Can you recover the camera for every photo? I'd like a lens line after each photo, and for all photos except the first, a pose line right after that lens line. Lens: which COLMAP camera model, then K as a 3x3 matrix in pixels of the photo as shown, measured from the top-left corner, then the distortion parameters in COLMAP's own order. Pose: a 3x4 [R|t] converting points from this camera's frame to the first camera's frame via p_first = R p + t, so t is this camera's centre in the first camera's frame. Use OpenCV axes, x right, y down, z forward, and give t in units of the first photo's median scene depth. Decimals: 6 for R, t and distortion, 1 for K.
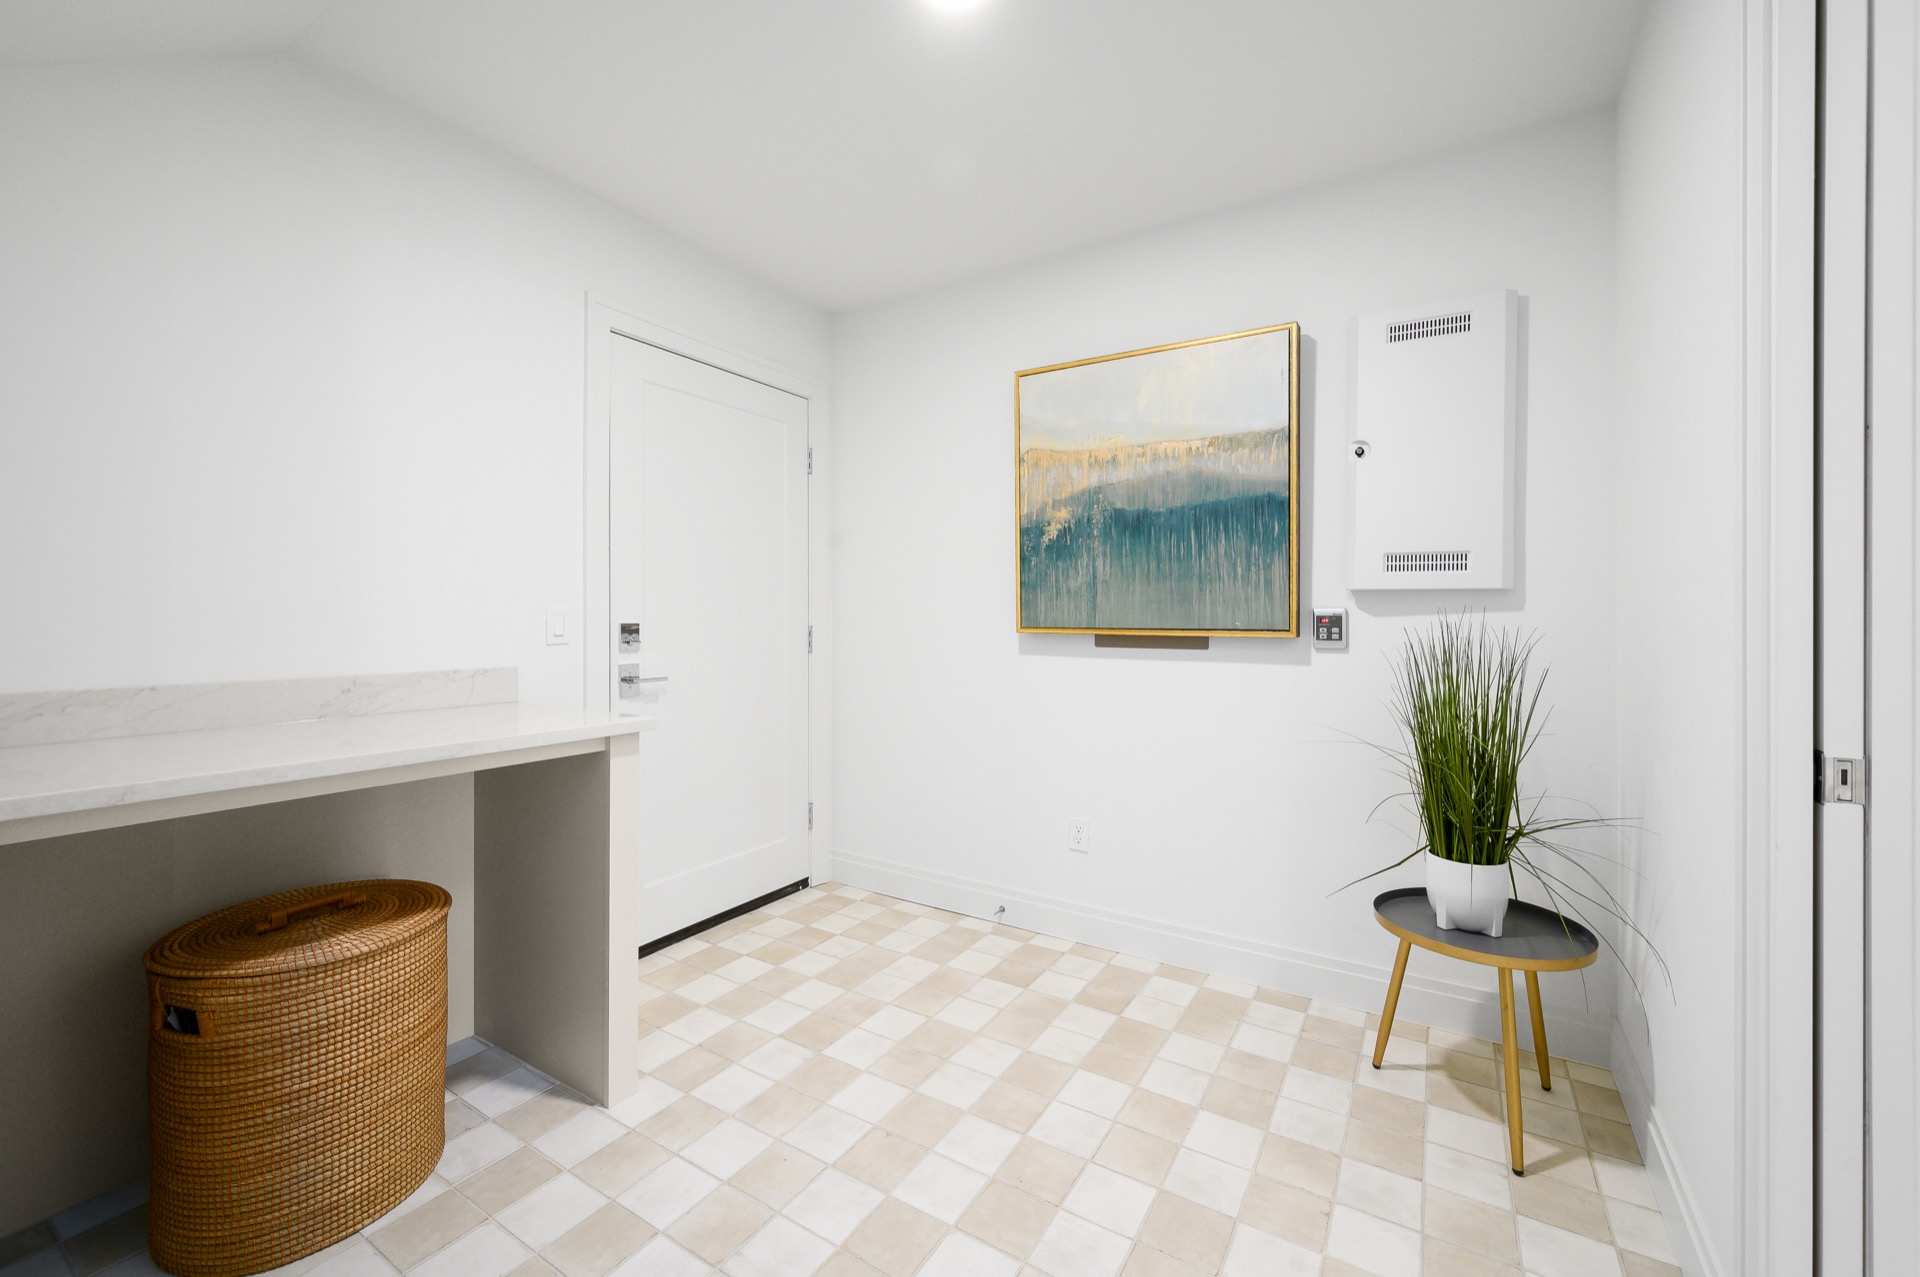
lens RADIAL K [[777.6, 0, 971.7], [0, 777.6, 611.1], [0, 0, 1]] dist [-0.001288, -0.000545]
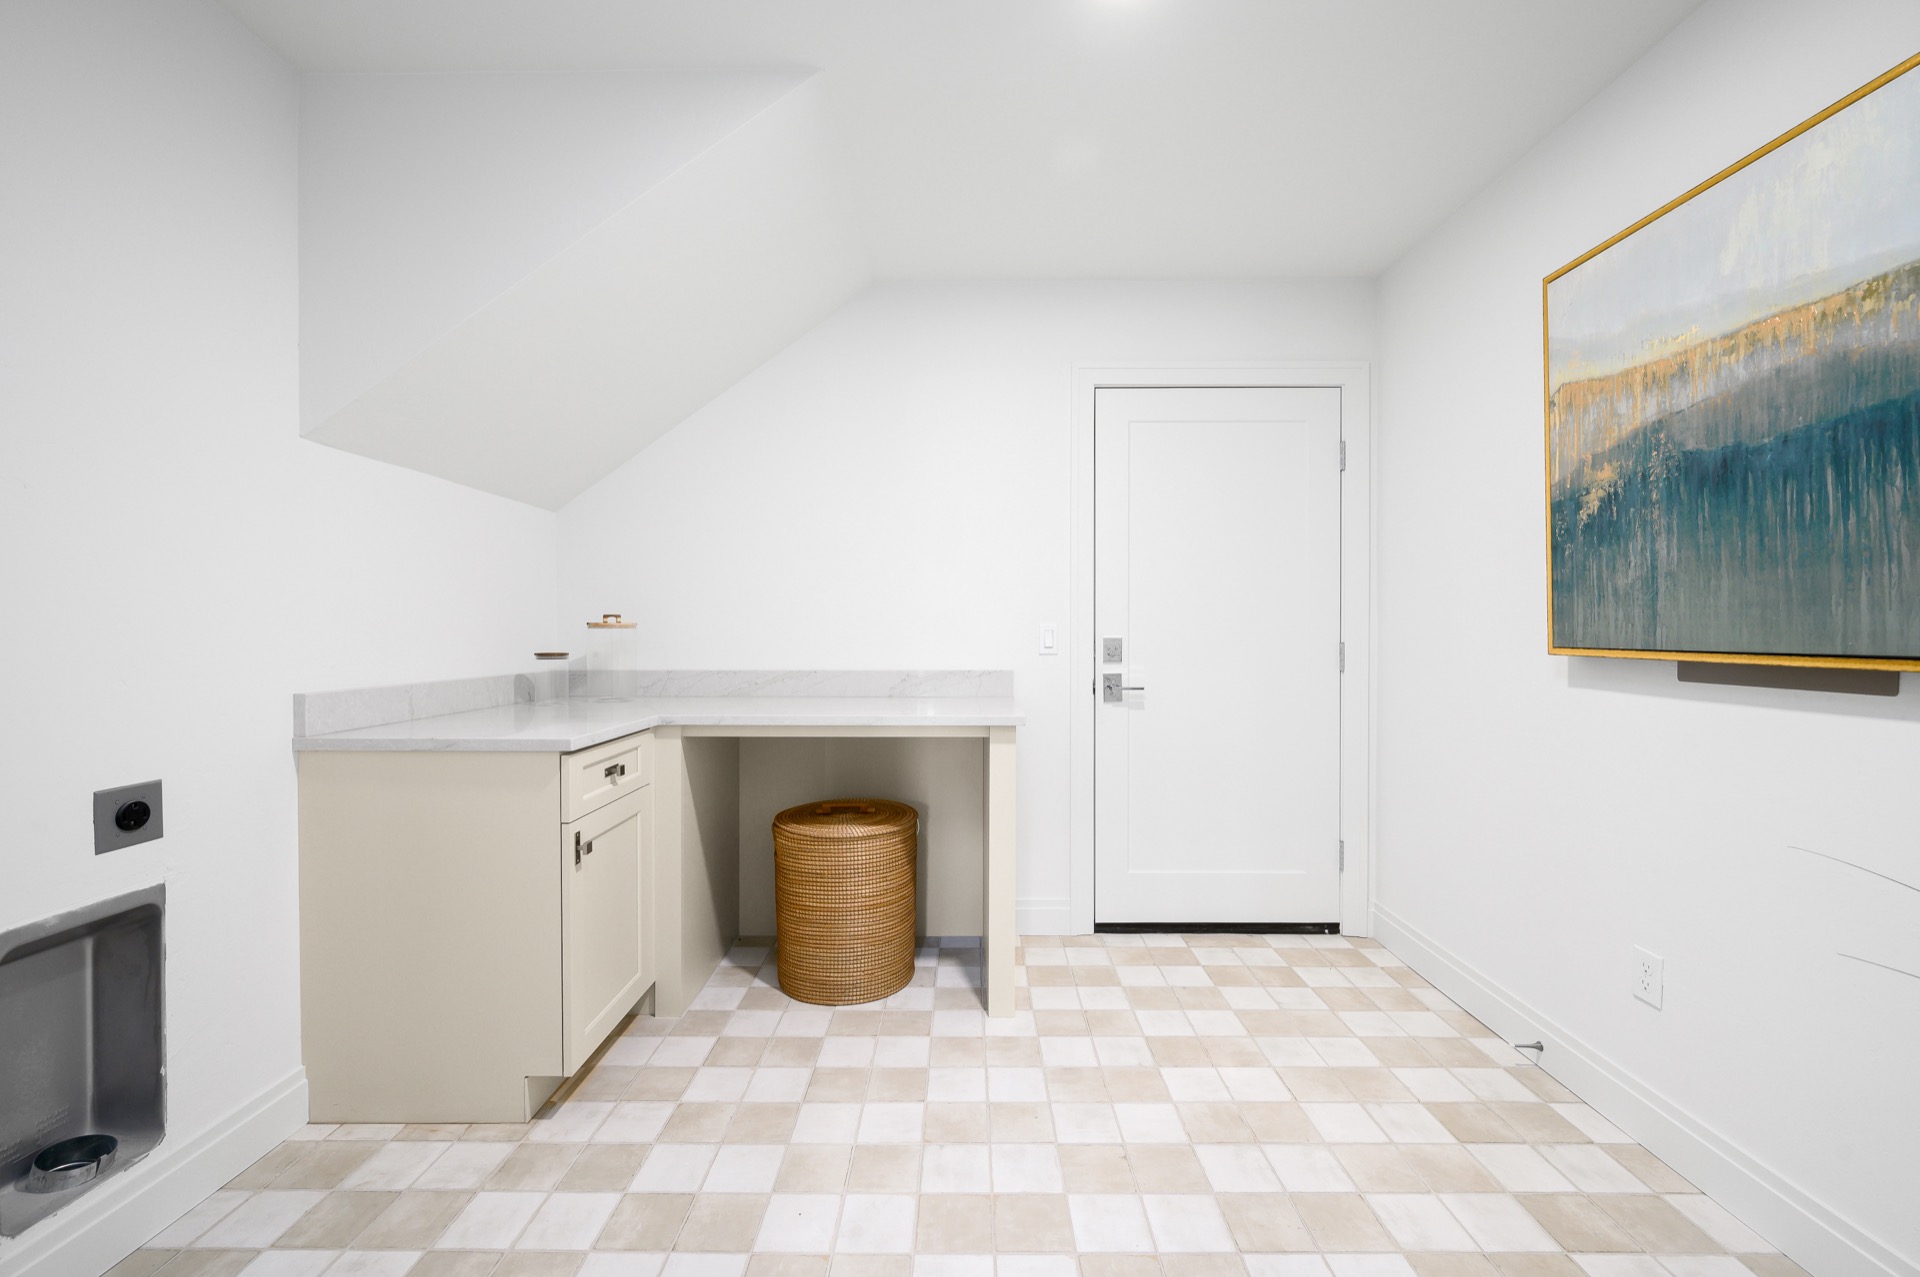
lens RADIAL K [[777.6, 0, 958.8], [0, 777.6, 637.5], [0, 0, 1]] dist [-0.001288, -0.000545]
pose [[0.515355, 0.005839, -0.856957, 0.433779], [0.005842, 0.999930, 0.010327, 0.002234], [0.856957, -0.010329, 0.515285, 0.221385]]
